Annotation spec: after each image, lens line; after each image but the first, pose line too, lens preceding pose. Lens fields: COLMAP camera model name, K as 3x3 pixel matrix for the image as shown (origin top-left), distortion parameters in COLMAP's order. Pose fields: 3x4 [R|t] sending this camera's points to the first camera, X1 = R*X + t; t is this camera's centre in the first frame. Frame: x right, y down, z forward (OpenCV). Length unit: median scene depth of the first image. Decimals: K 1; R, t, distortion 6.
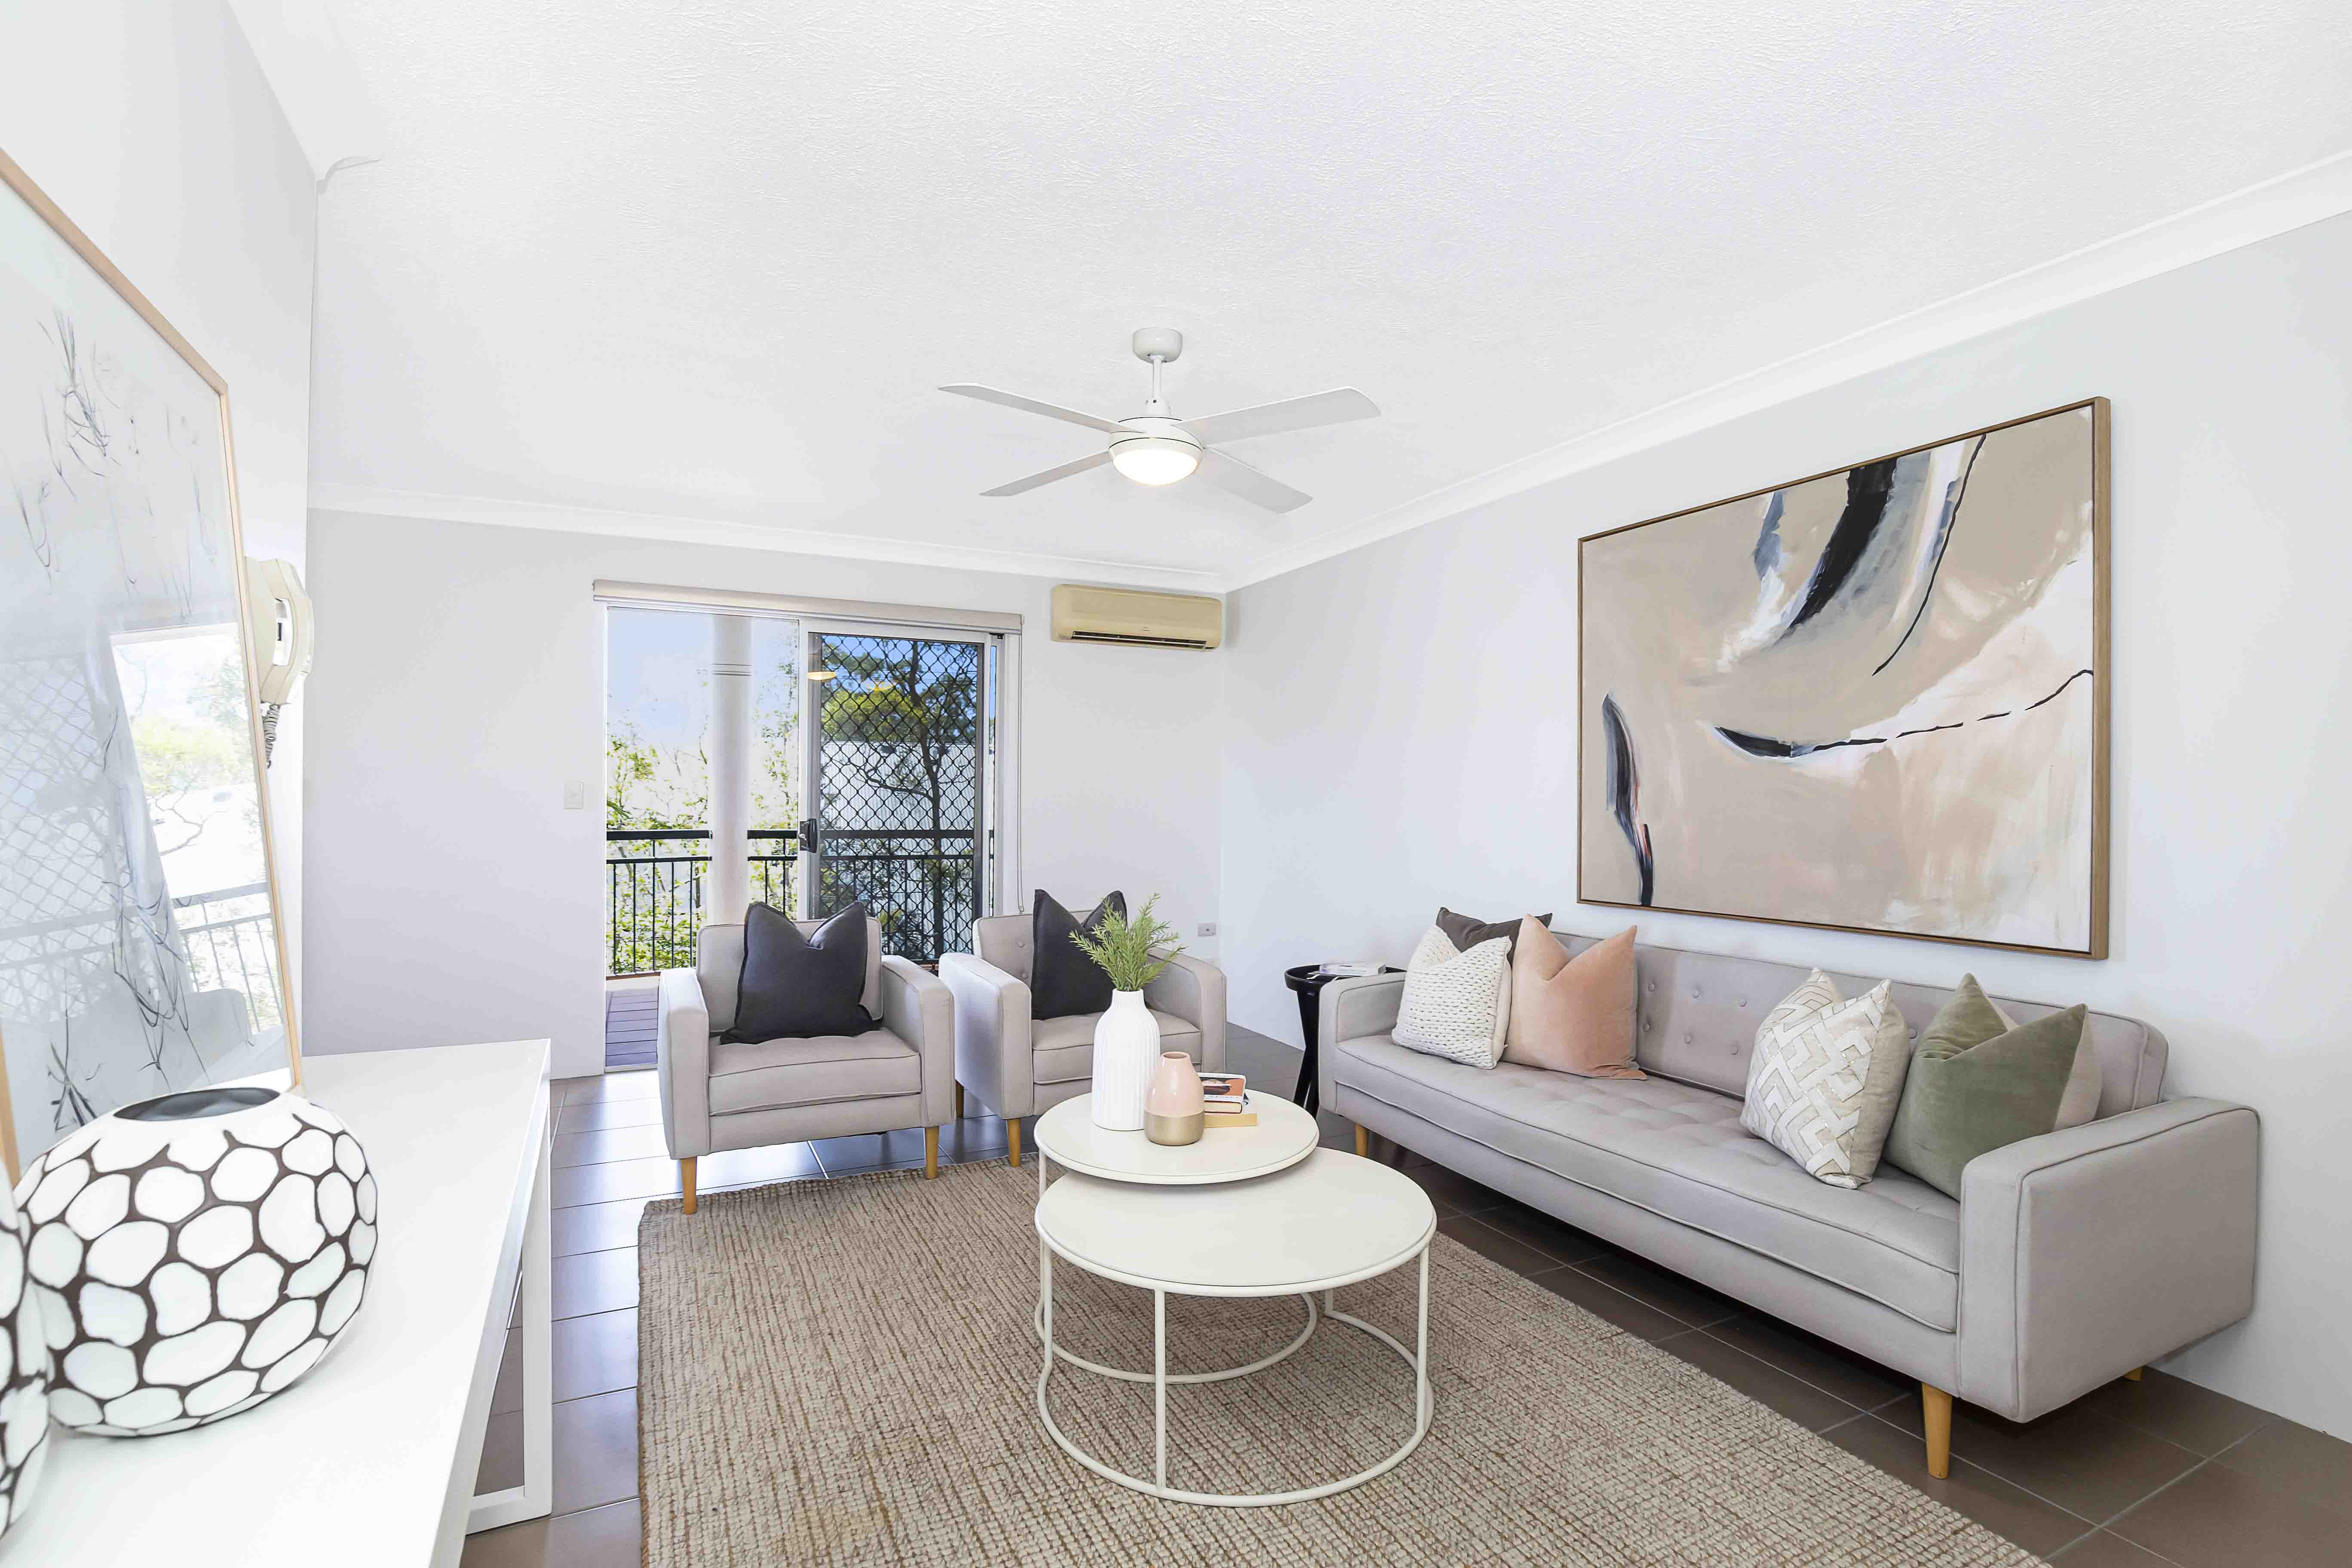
lens RADIAL K [[1113.0, 0, 1225.6], [0, 1113.0, 812.5], [0, 0, 1]] dist [-0.024304, 0.000236]
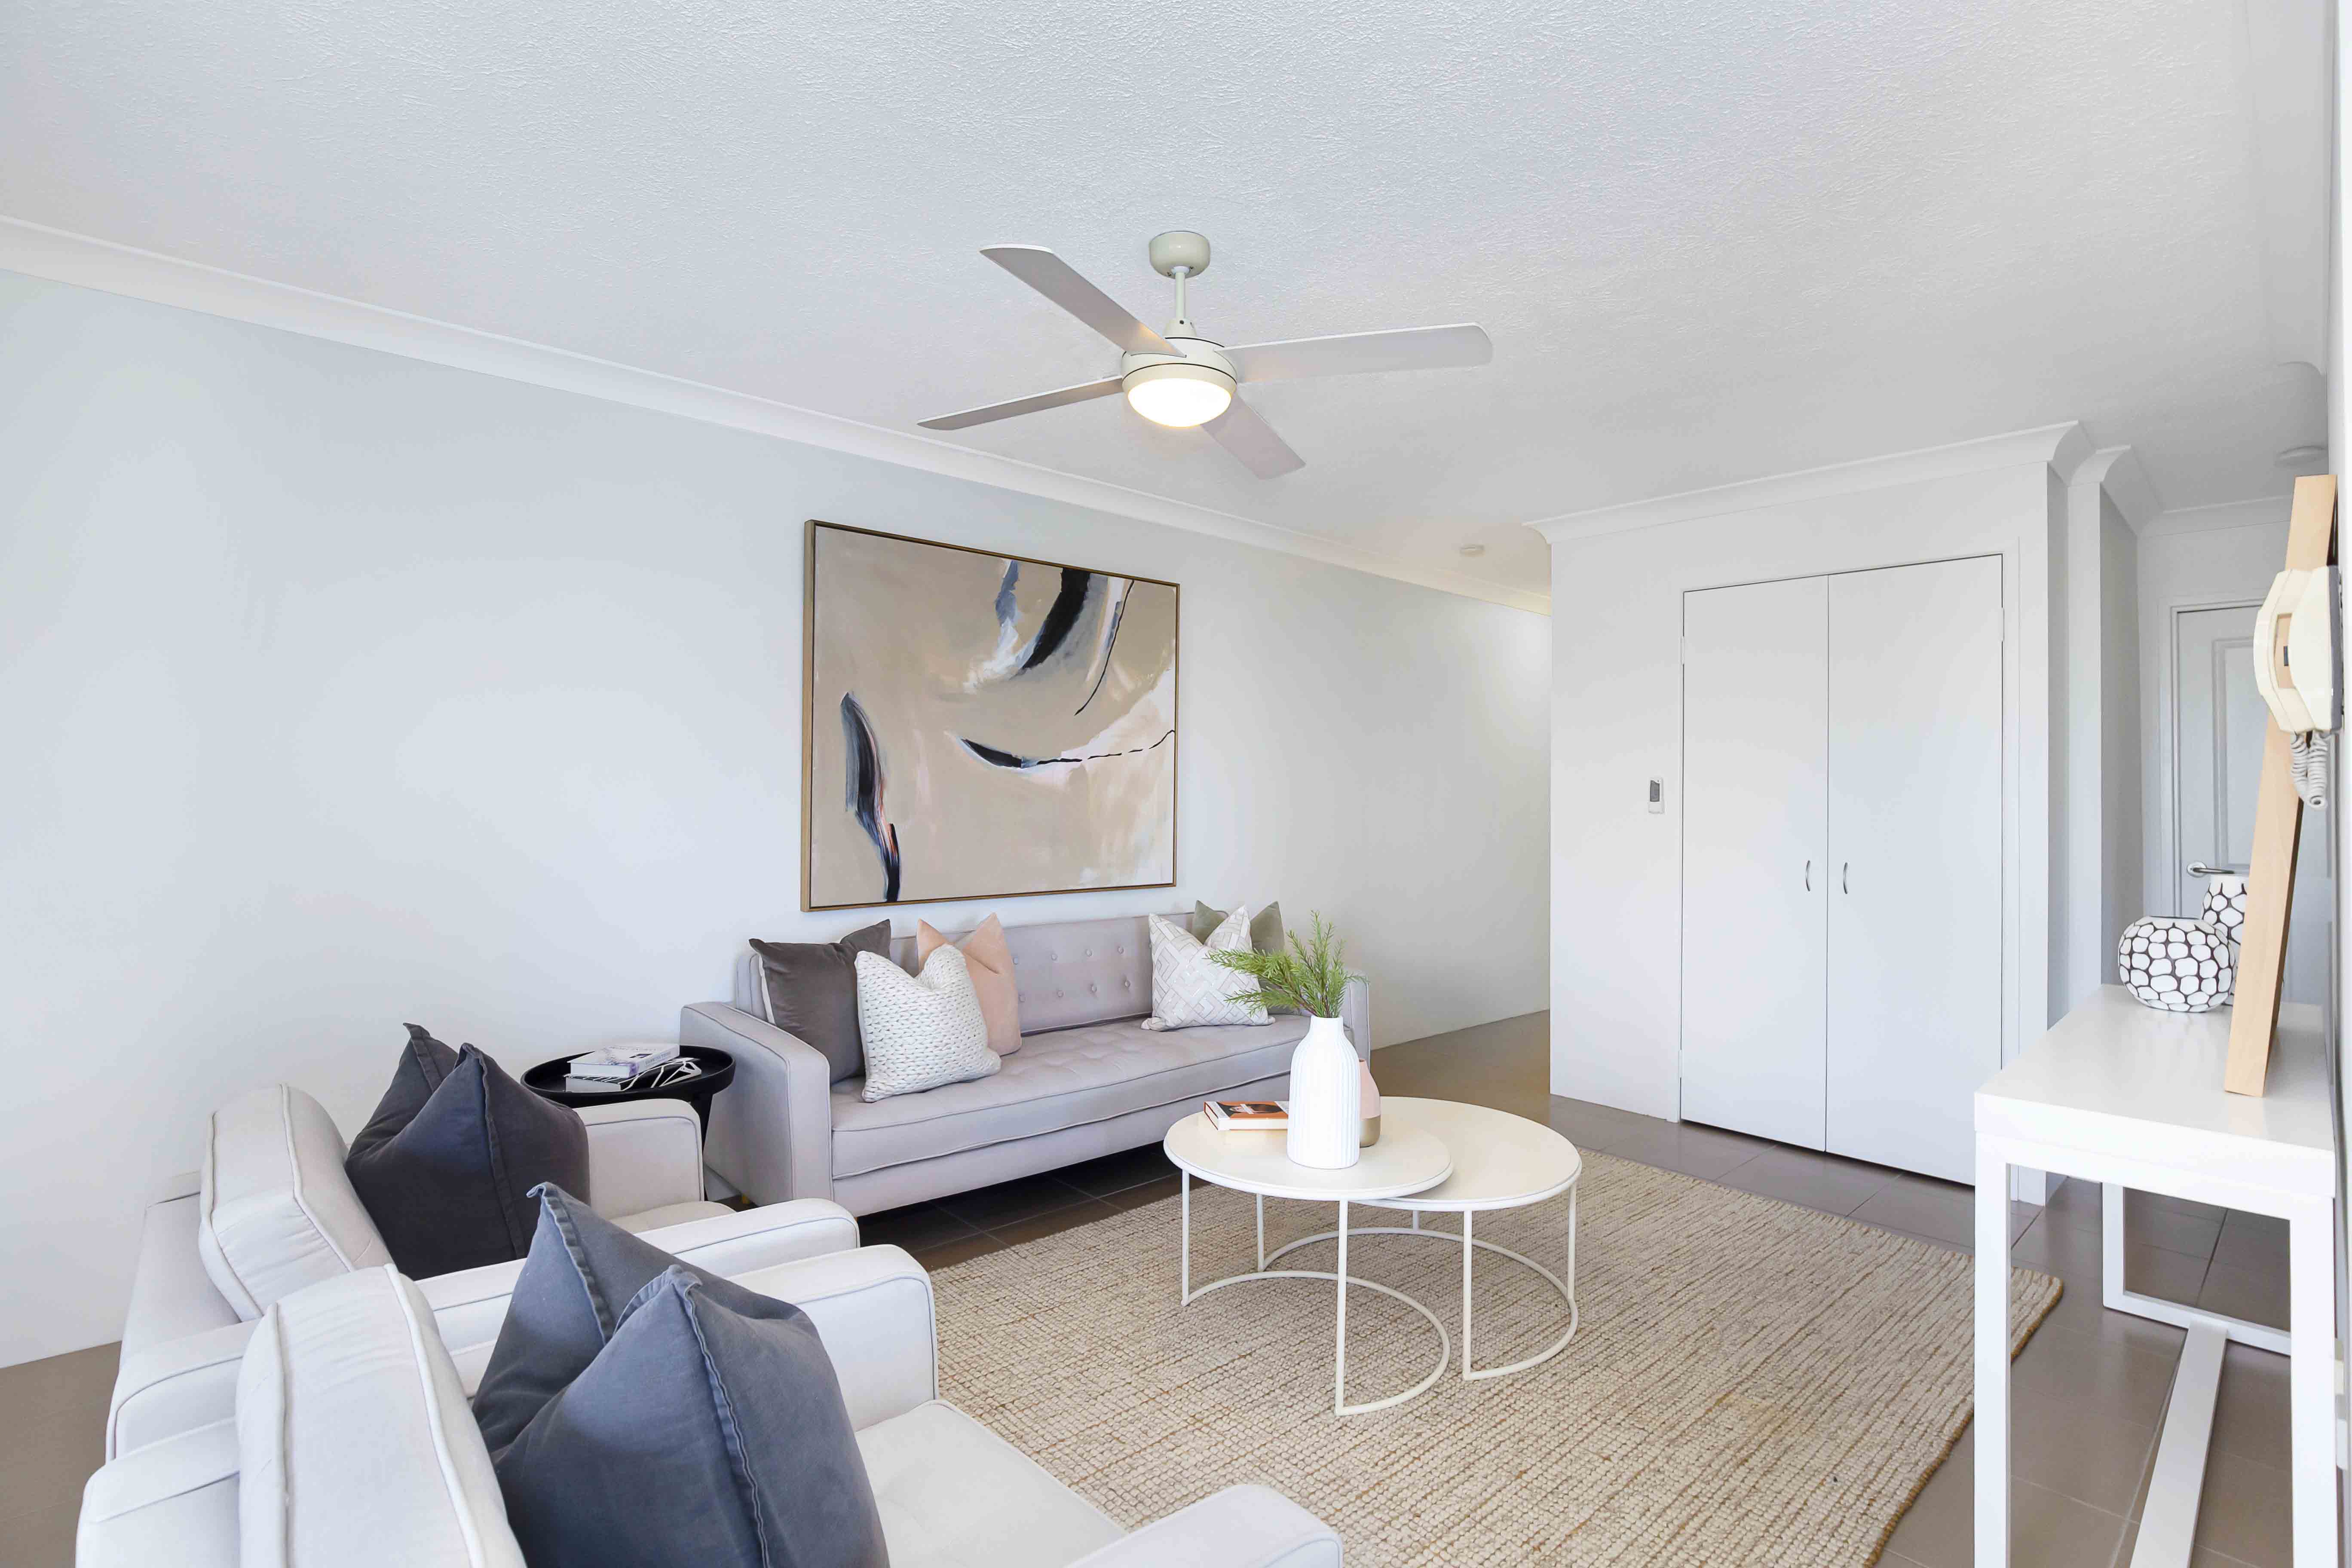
lens RADIAL K [[1113.0, 0, 1179.5], [0, 1113.0, 790.6], [0, 0, 1]] dist [-0.024304, 0.000236]
pose [[-0.240148, -0.003527, 0.970730, -0.840433], [0.000683, 0.999993, 0.003802, -0.029416], [-0.970736, 0.001576, -0.240144, 1.176331]]
